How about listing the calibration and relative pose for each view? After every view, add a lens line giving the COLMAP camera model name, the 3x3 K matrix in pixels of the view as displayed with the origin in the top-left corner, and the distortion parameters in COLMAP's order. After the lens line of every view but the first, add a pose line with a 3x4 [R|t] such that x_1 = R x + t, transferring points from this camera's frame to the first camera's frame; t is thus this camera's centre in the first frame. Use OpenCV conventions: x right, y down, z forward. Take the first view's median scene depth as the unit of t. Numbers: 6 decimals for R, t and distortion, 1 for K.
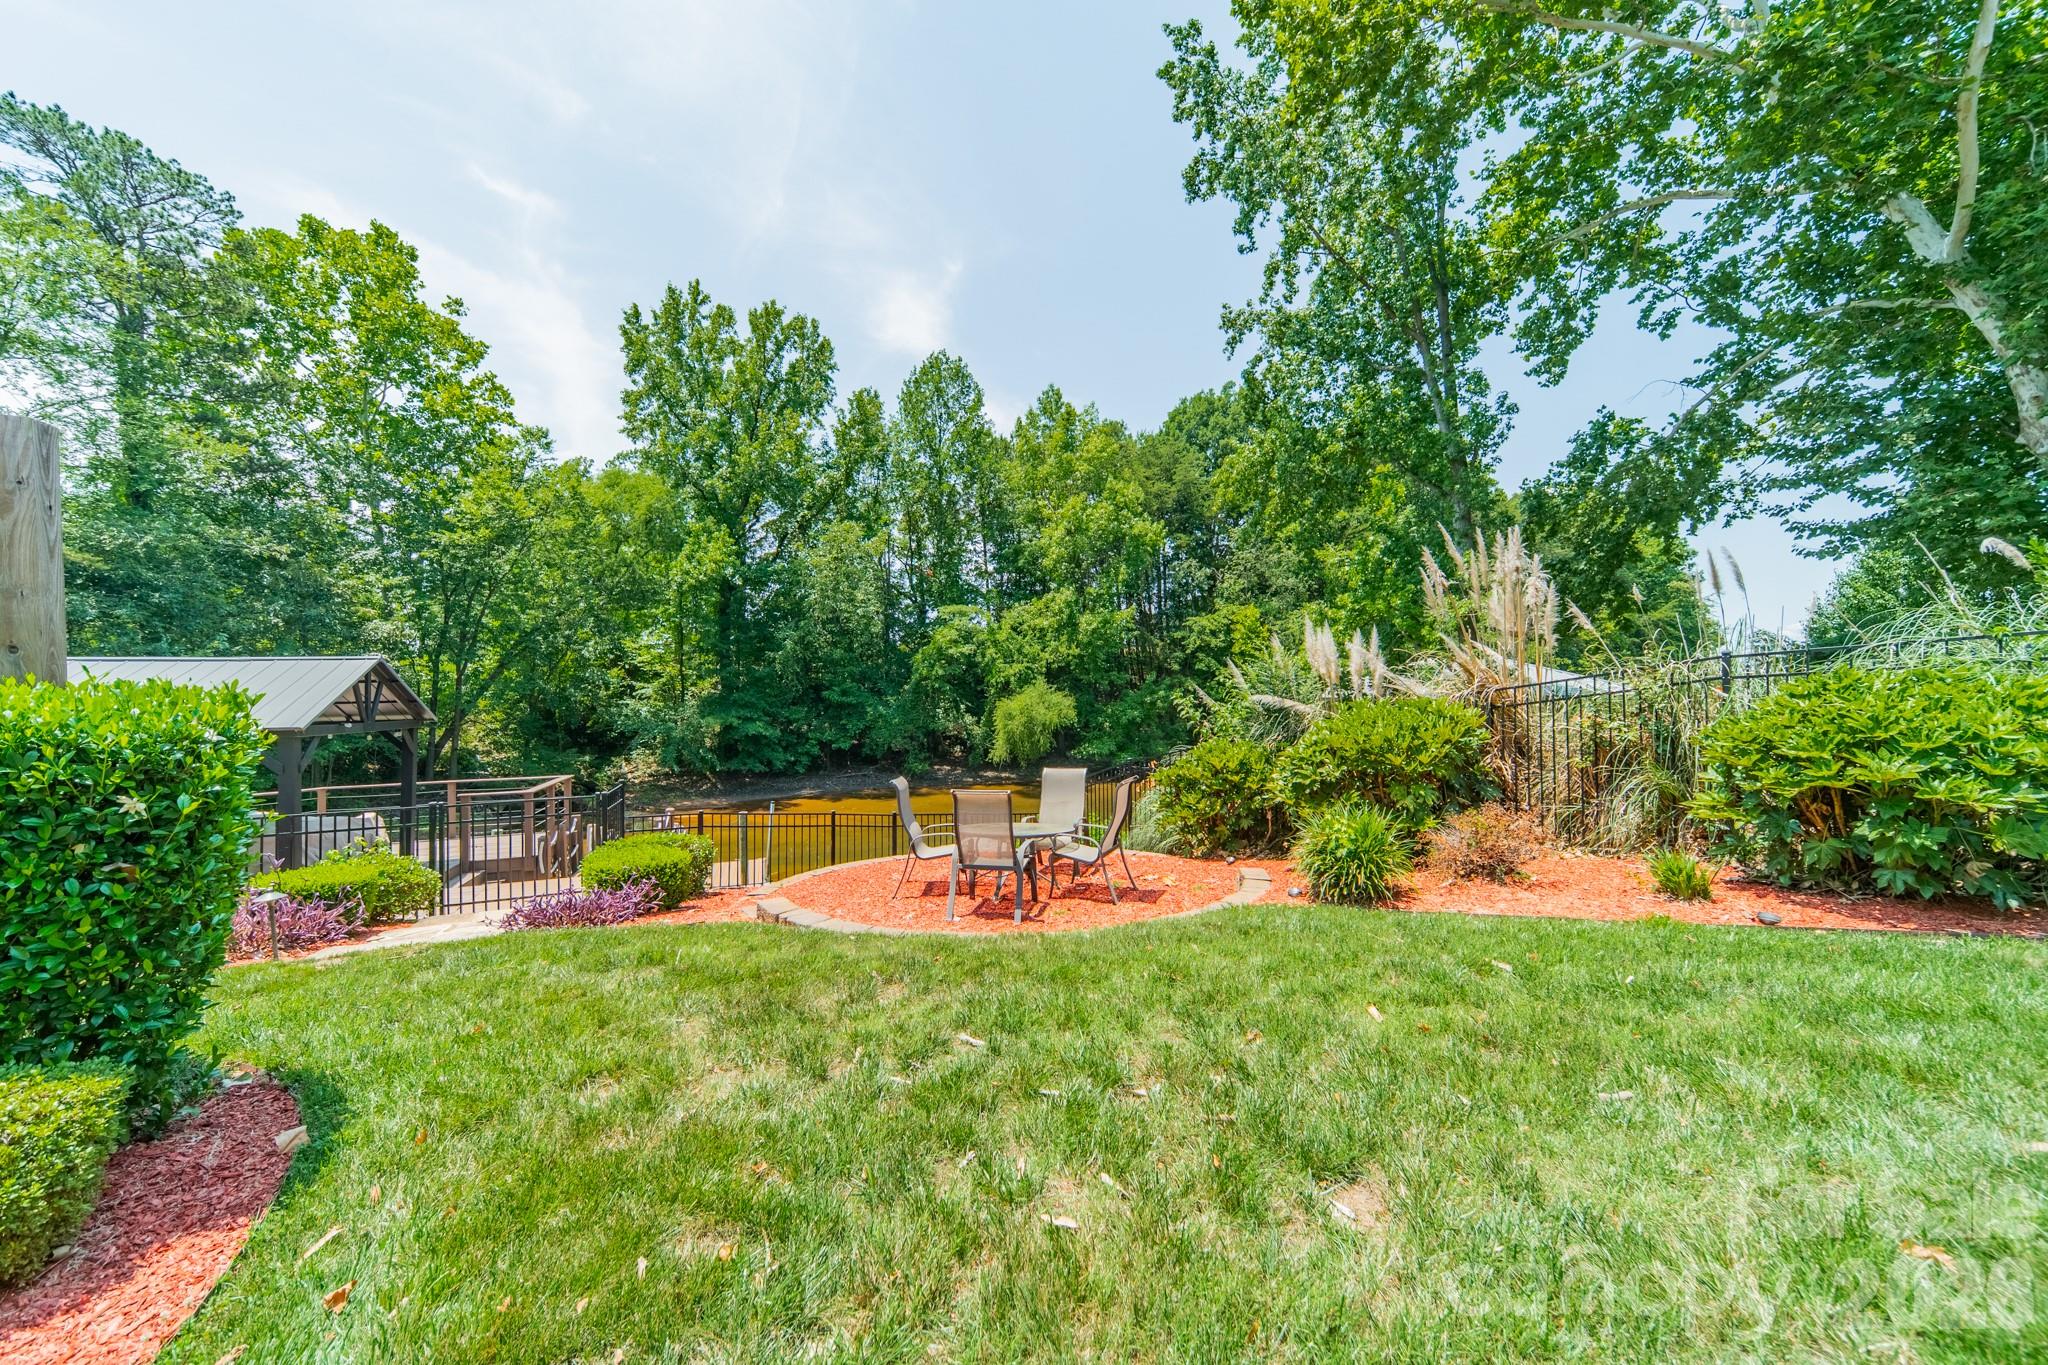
lens RADIAL K [[725.7, 0, 1024.0], [0, 725.7, 682.5], [0, 0, 1]] dist [0.017343, -0.002415]
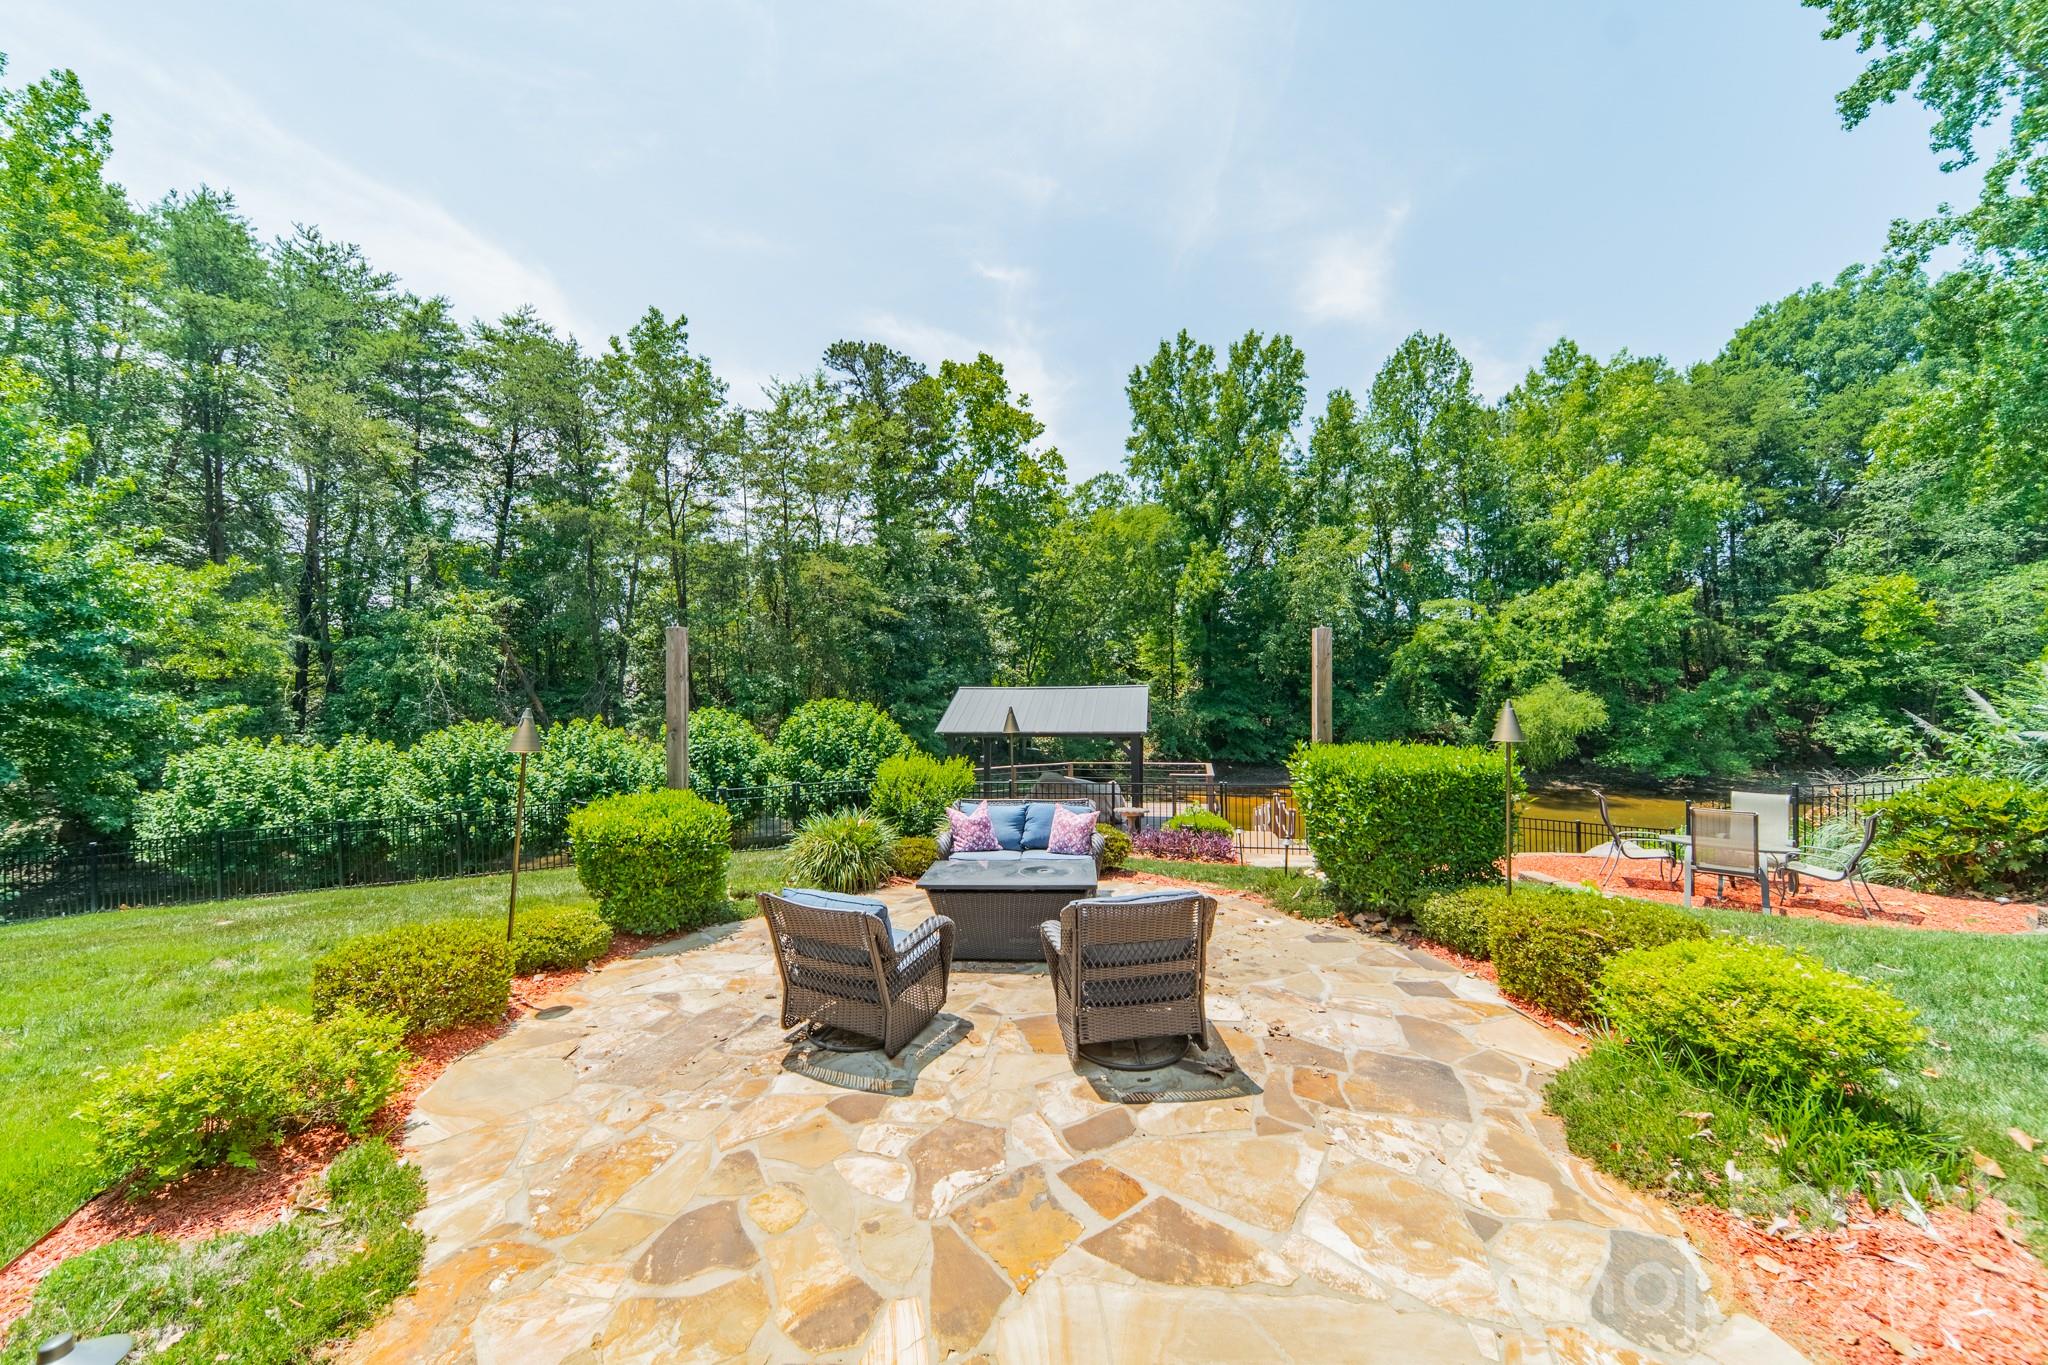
lens RADIAL K [[725.7, 0, 1024.0], [0, 725.7, 682.5], [0, 0, 1]] dist [0.017343, -0.002415]
pose [[0.856948, 0.004184, -0.515386, -0.069289], [0.005277, 0.999843, 0.016892, -0.015987], [0.515376, -0.017195, 0.856792, -0.113282]]
